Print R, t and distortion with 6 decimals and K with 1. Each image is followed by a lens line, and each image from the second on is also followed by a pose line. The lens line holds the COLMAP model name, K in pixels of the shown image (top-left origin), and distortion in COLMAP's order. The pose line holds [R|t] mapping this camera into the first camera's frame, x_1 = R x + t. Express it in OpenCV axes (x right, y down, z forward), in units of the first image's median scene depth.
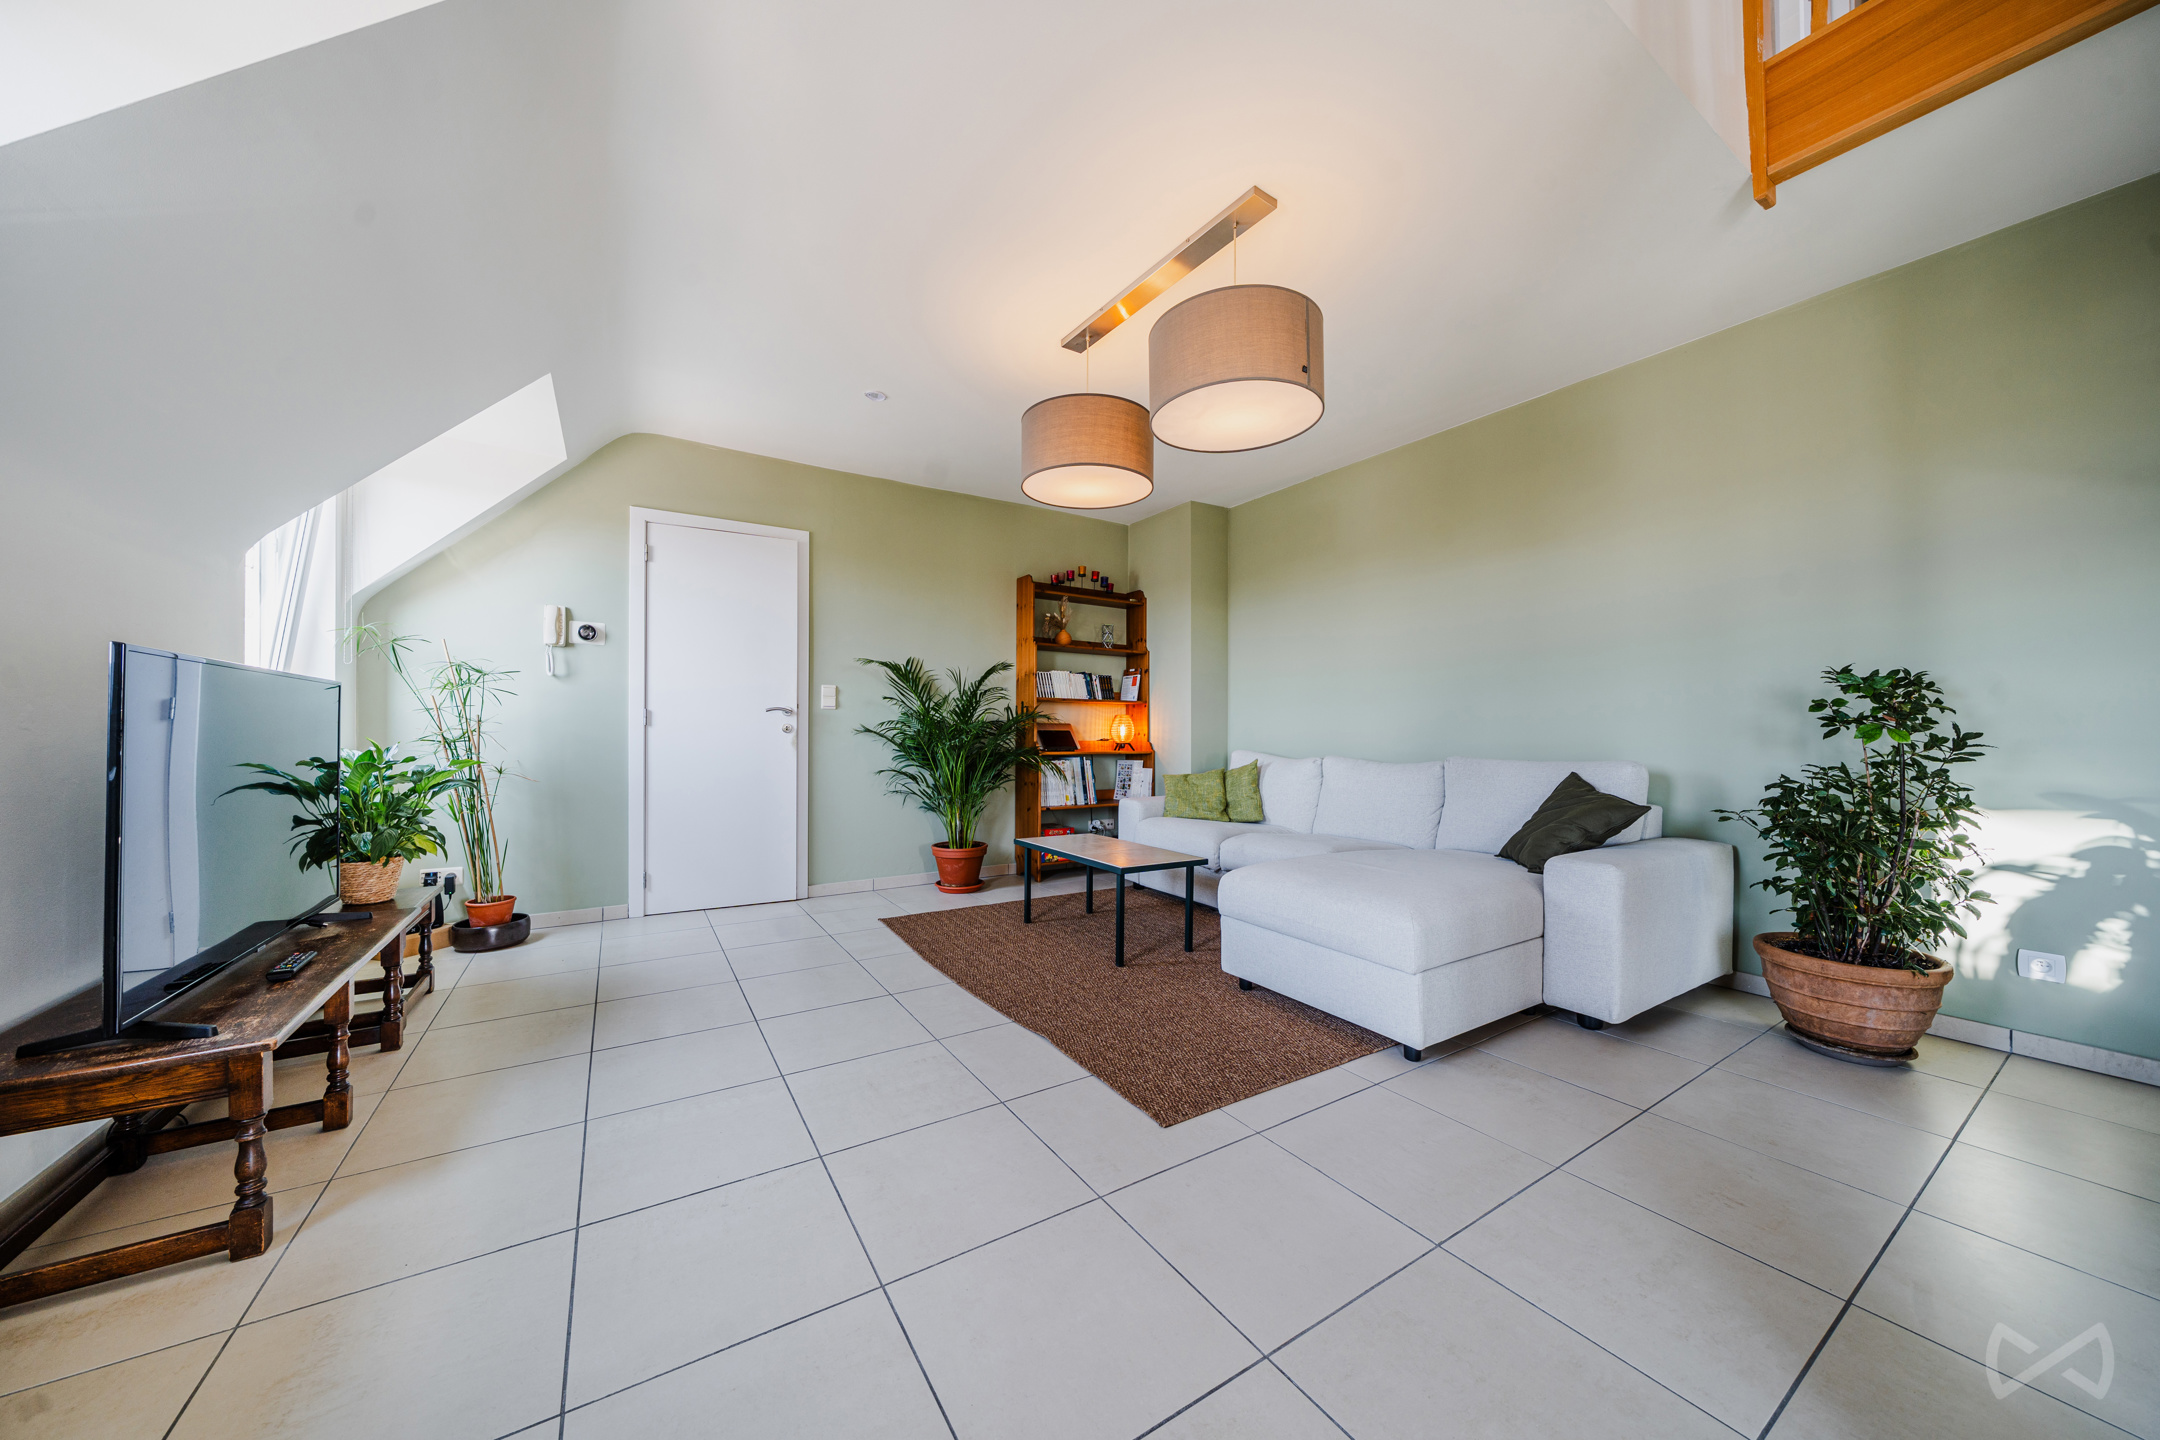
lens RADIAL K [[737.1, 0, 1081.7], [0, 737.1, 724.8], [0, 0, 1]] dist [-0.000451, -0.000014]
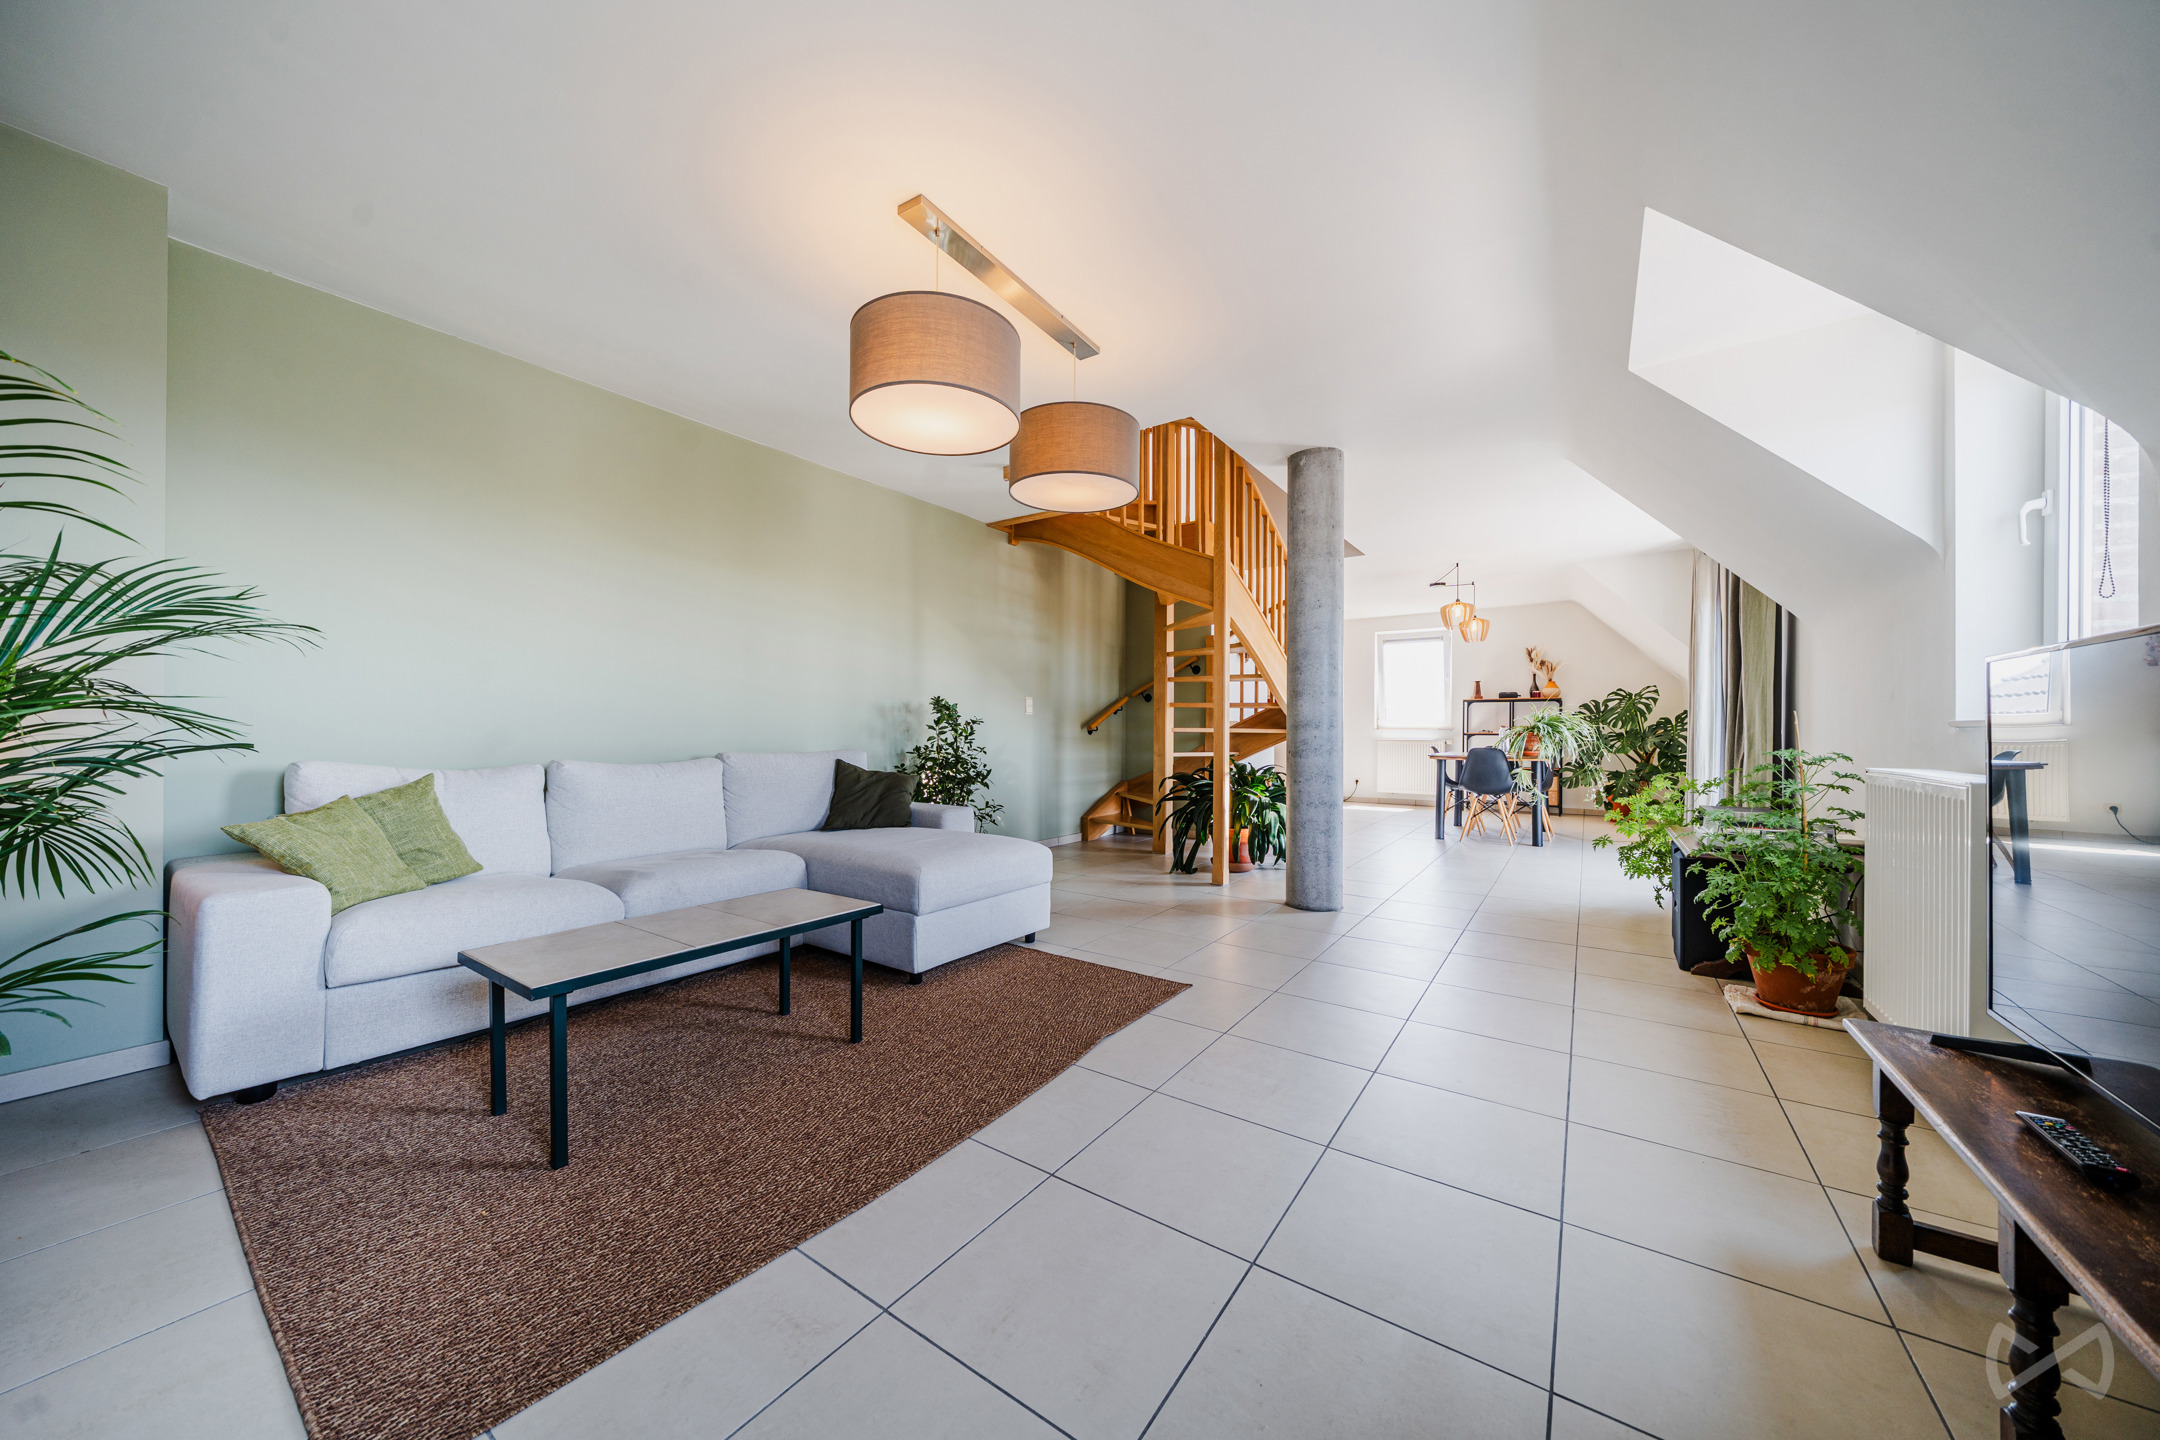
lens RADIAL K [[737.1, 0, 1081.7], [0, 737.1, 724.8], [0, 0, 1]] dist [-0.000451, -0.000014]
pose [[-0.384420, -0.003150, 0.923153, -0.939657], [-0.012362, 0.999922, -0.001736, 0.004801], [-0.923075, -0.012080, -0.384429, 1.393270]]
